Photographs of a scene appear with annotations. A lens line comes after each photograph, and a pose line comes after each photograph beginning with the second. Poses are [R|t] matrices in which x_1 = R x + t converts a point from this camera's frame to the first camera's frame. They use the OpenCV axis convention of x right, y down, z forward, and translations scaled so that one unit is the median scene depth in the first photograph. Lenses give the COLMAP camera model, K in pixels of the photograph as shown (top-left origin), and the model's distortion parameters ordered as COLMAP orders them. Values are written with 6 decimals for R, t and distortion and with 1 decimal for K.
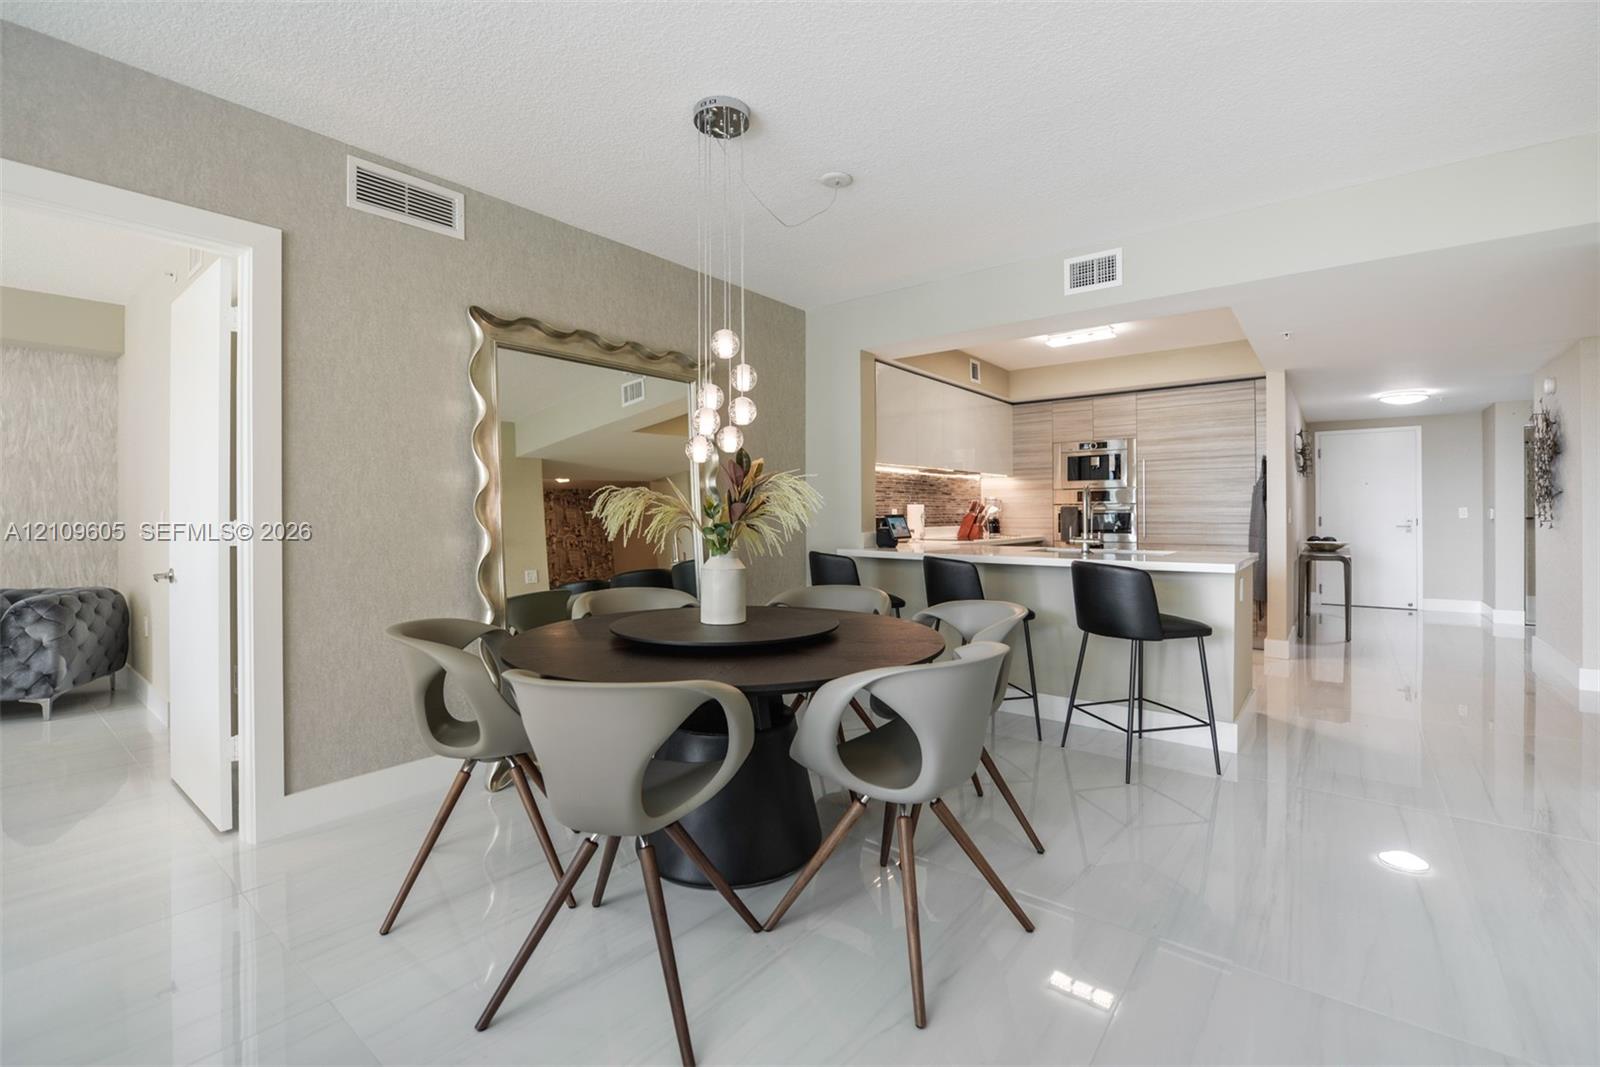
lens RADIAL K [[704.0, 0, 794.8], [0, 704.0, 509.3], [0, 0, 1]] dist [-0.002657, -0.000708]
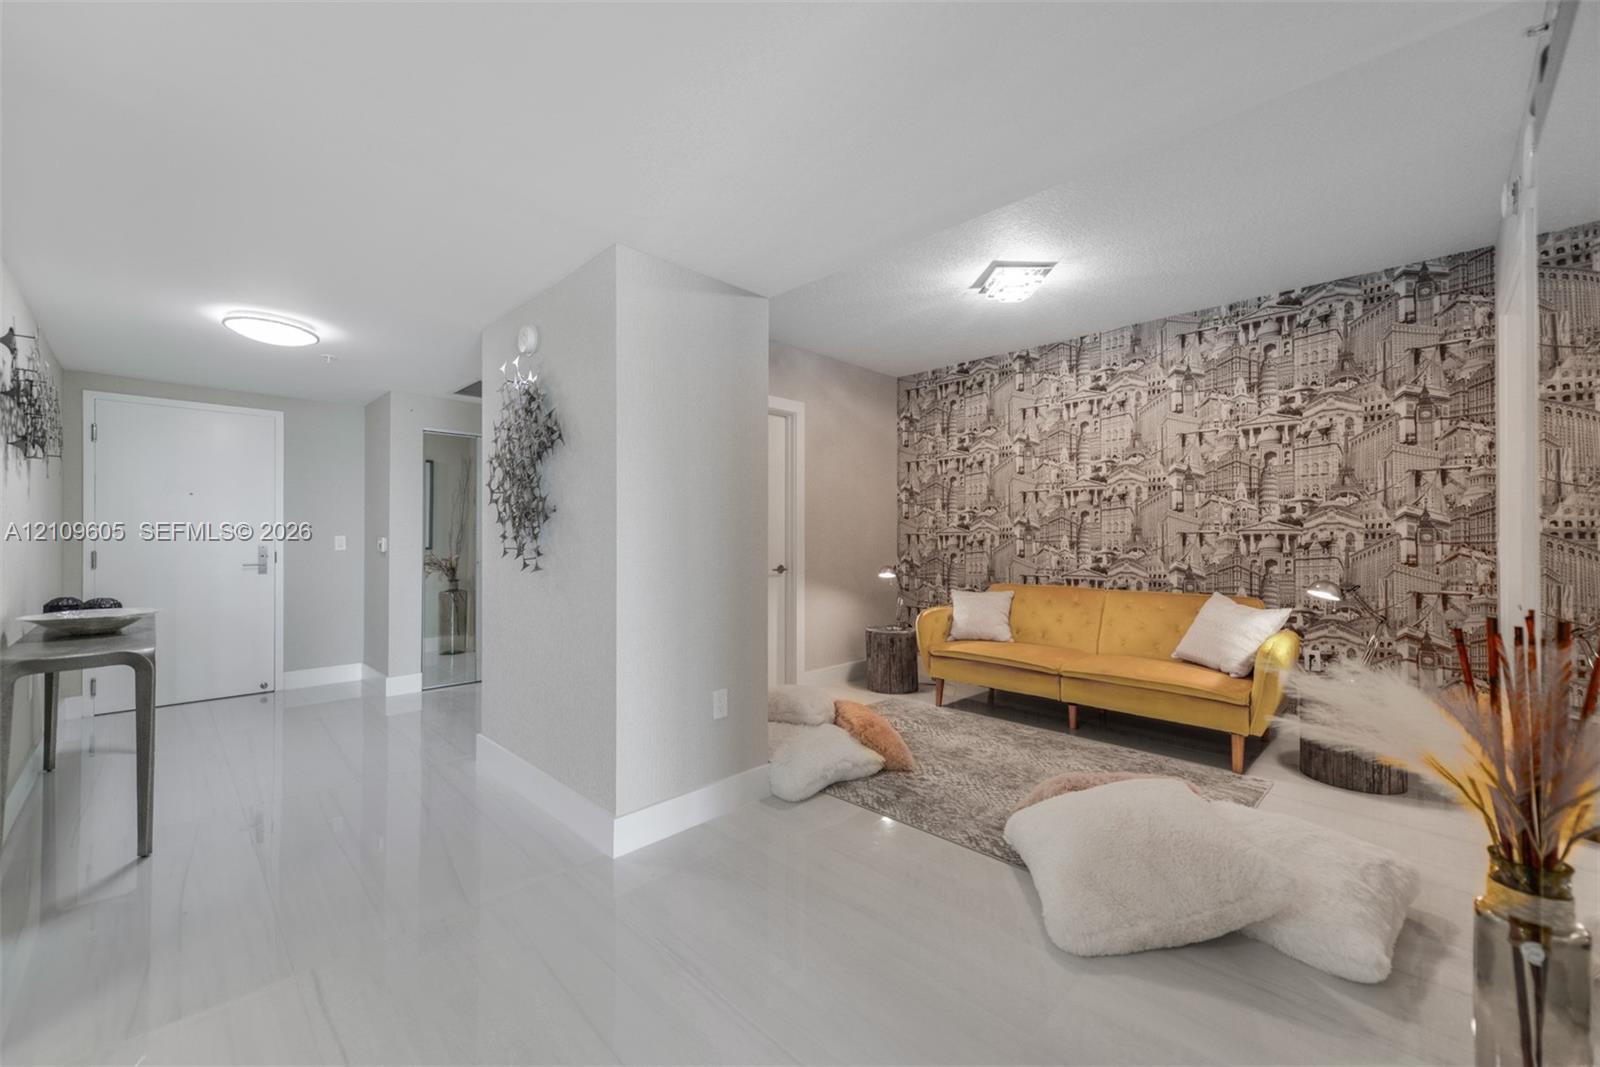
lens RADIAL K [[627.5, 0, 823.5], [0, 627.5, 535.1], [0, 0, 1]] dist [0.000025, -0.000021]
pose [[0.091607, 0.006000, 0.995777, 0.450929], [-0.002419, 0.999980, -0.005803, -0.001013], [-0.995792, -0.001877, 0.091620, 0.564008]]
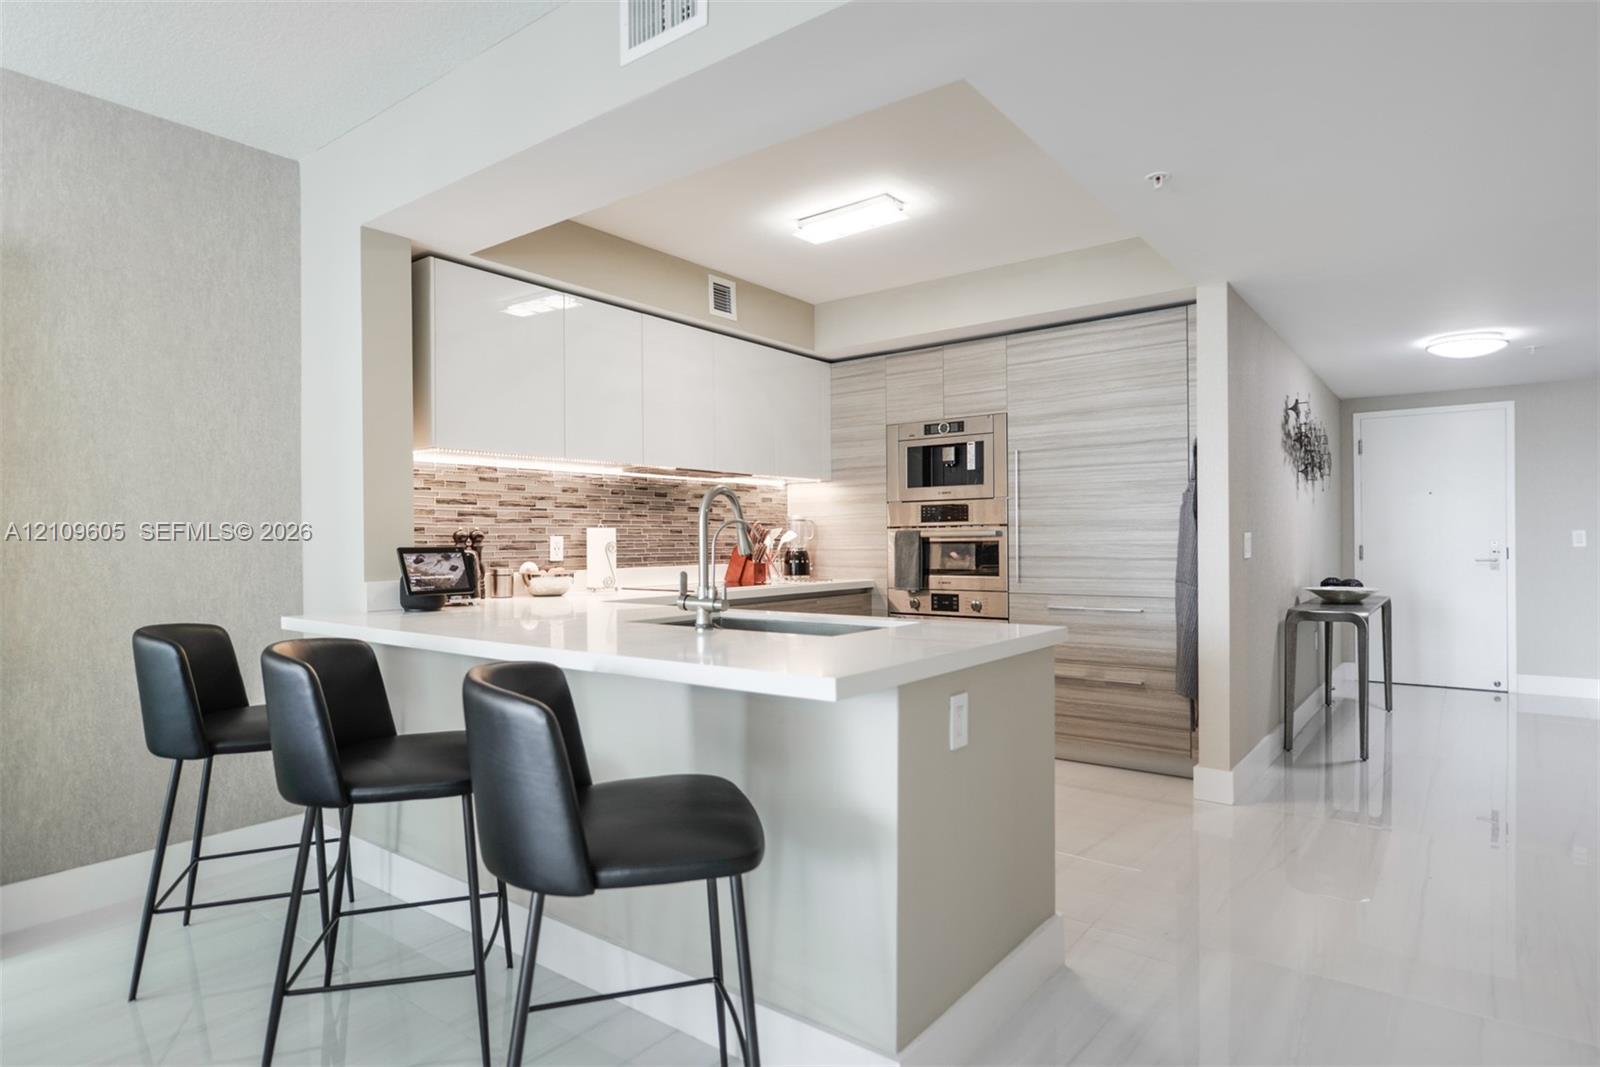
lens RADIAL K [[887.9, 0, 796.2], [0, 887.9, 540.3], [0, 0, 1]] dist [0.002465, 0.000585]
pose [[0.999948, -0.003163, 0.009697, 0.308728], [0.003105, 0.999977, 0.006003, -0.000527], [-0.009716, -0.005973, 0.999935, 0.267167]]
